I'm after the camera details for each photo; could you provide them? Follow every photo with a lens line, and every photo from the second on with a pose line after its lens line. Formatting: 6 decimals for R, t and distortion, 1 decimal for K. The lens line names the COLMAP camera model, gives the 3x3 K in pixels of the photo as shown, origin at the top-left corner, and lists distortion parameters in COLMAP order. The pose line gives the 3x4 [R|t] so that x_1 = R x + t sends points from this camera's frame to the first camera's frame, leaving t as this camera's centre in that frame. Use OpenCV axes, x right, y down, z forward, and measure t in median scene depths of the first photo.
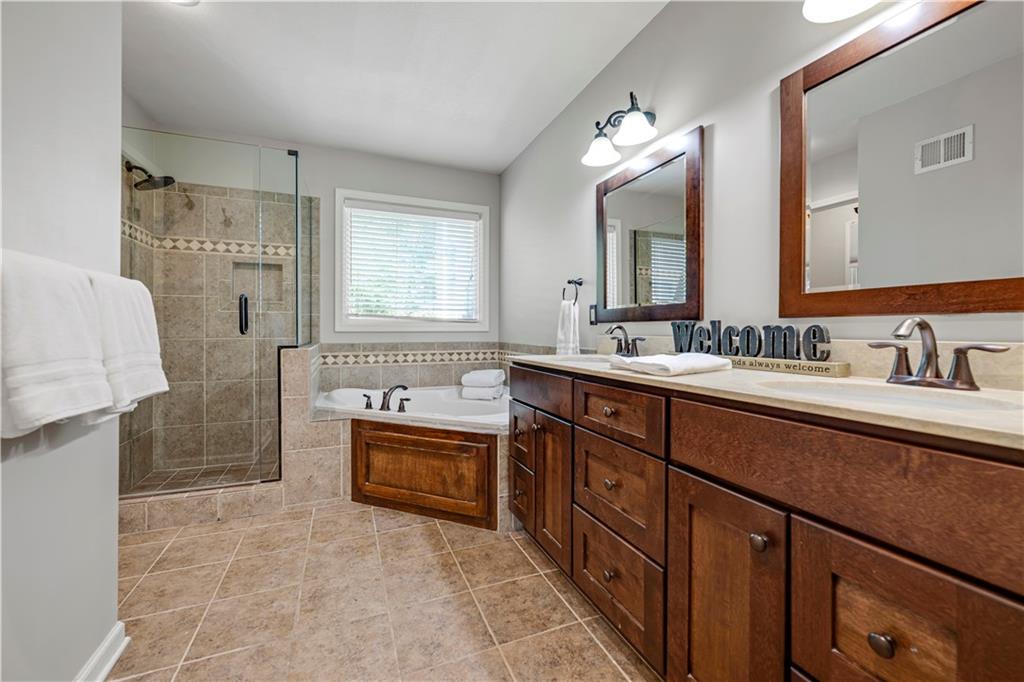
lens RADIAL K [[407.0, 0, 513.8], [0, 407.0, 333.2], [0, 0, 1]] dist [-0.000967, 0.000117]
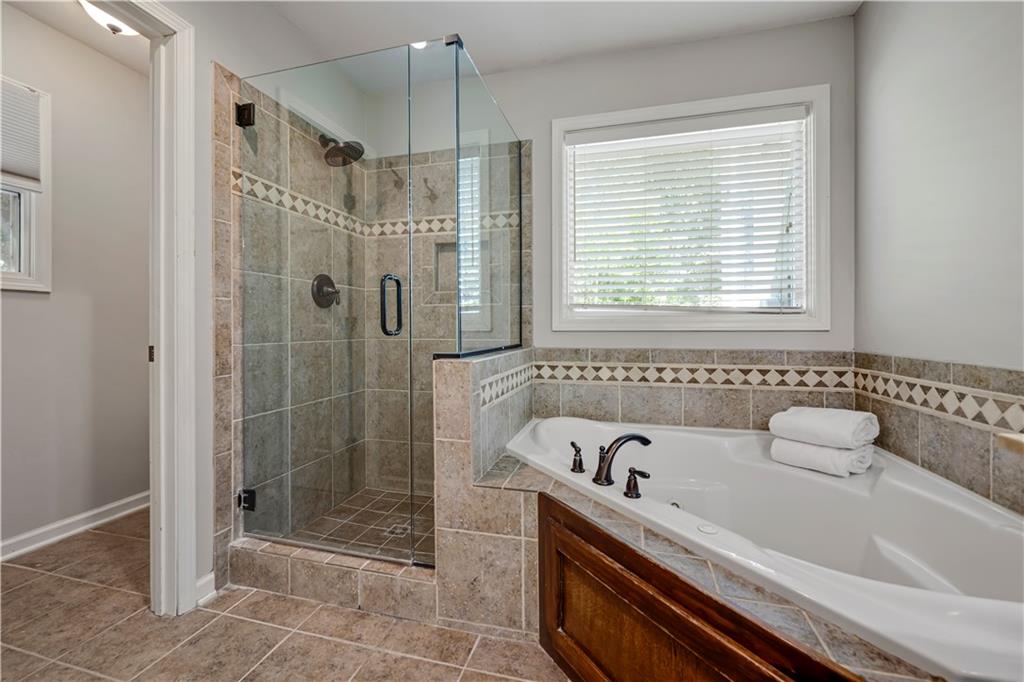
lens RADIAL K [[459.9, 0, 484.6], [0, 459.9, 325.2], [0, 0, 1]] dist [-0.003499, -0.001095]
pose [[0.785504, -0.006502, -0.618822, -0.054104], [-0.002510, 0.999903, -0.013693, -0.002424], [0.618851, 0.012309, 0.785412, 0.336264]]
